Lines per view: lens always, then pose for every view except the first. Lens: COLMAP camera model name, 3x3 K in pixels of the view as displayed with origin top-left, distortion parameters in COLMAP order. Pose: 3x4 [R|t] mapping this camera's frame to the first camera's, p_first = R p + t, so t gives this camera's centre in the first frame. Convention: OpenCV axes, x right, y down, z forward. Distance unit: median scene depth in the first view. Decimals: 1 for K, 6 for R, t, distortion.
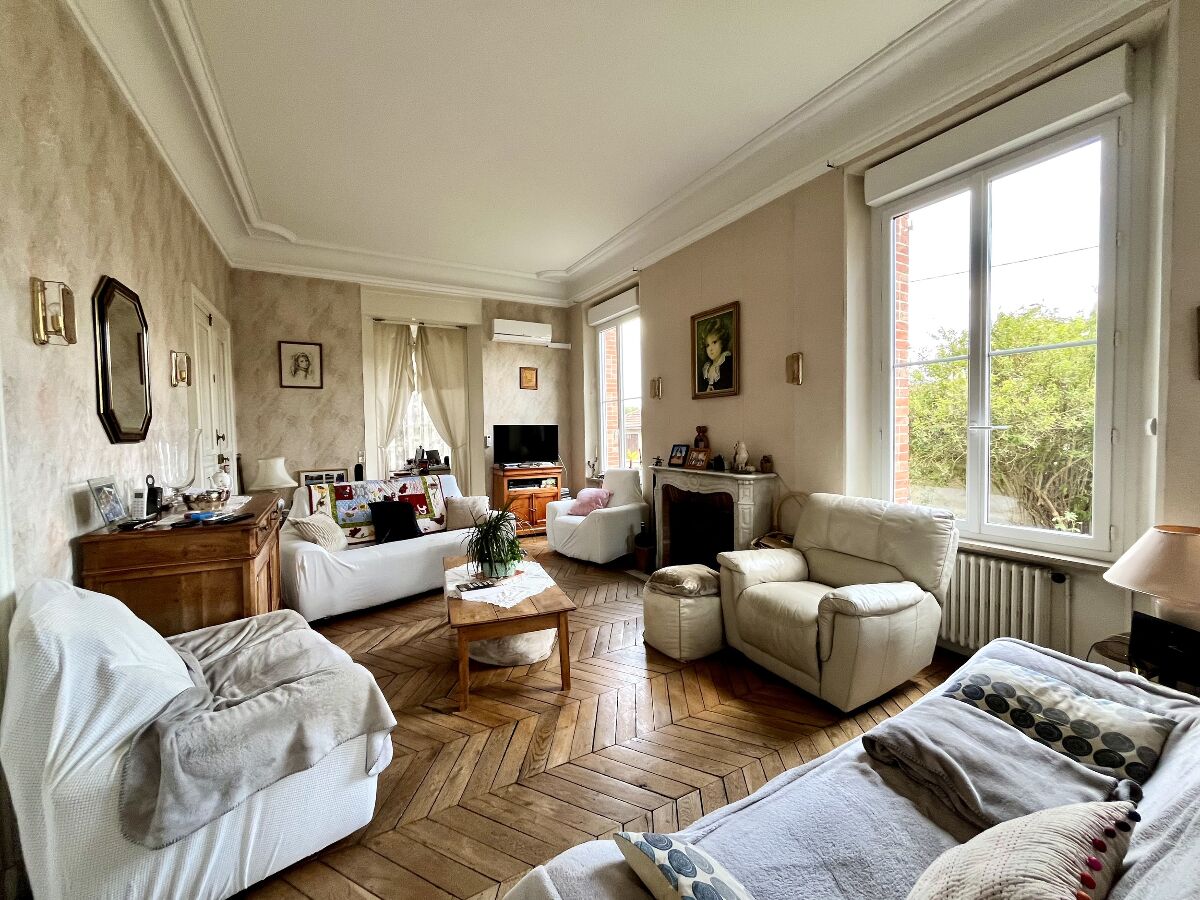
lens RADIAL K [[483.9, 0, 601.3], [0, 483.9, 446.1], [0, 0, 1]] dist [-0.001853, -0.000135]
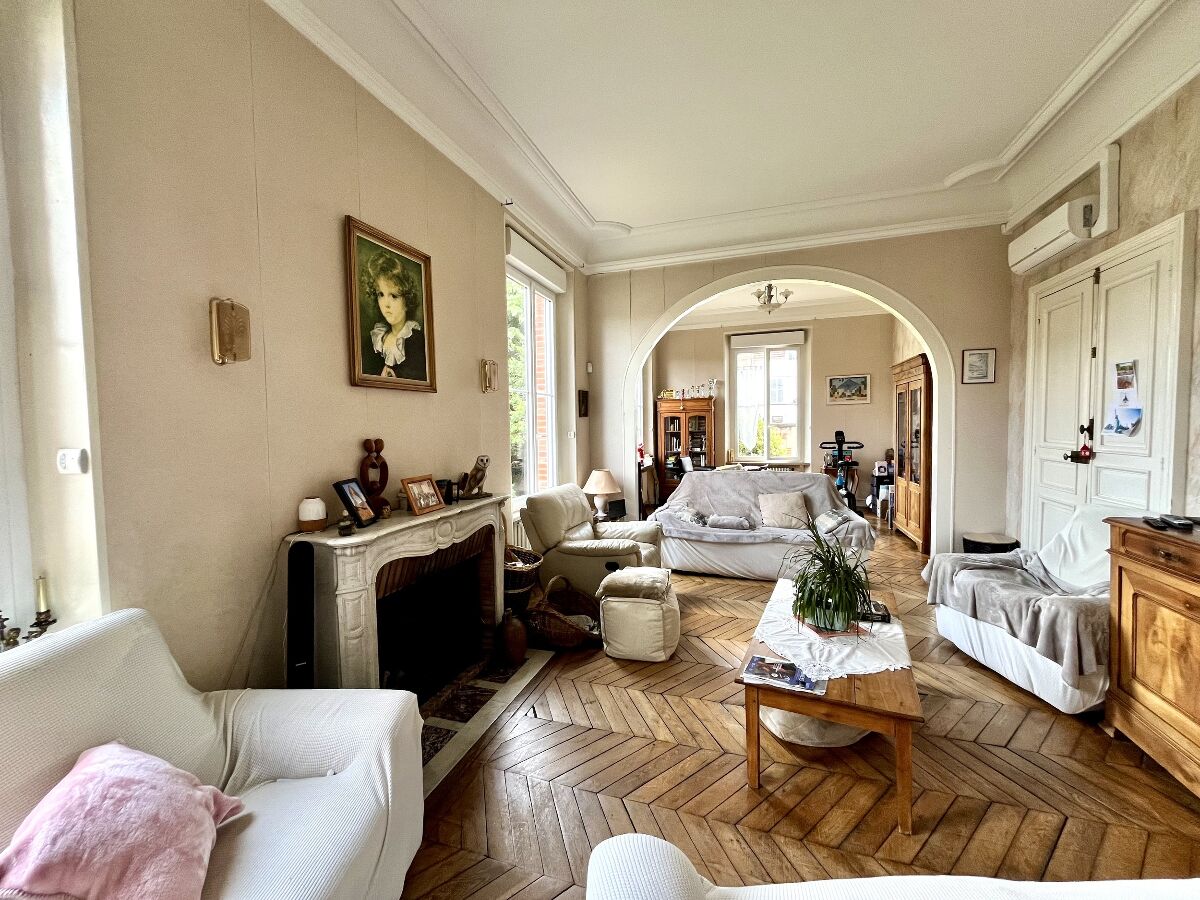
lens RADIAL K [[483.9, 0, 599.8], [0, 483.9, 448.0], [0, 0, 1]] dist [-0.001853, -0.000135]
pose [[-0.673804, -0.009328, 0.738851, -0.366822], [0.052212, 0.996820, 0.060200, -0.052213], [-0.737063, 0.079140, -0.671175, 1.214012]]
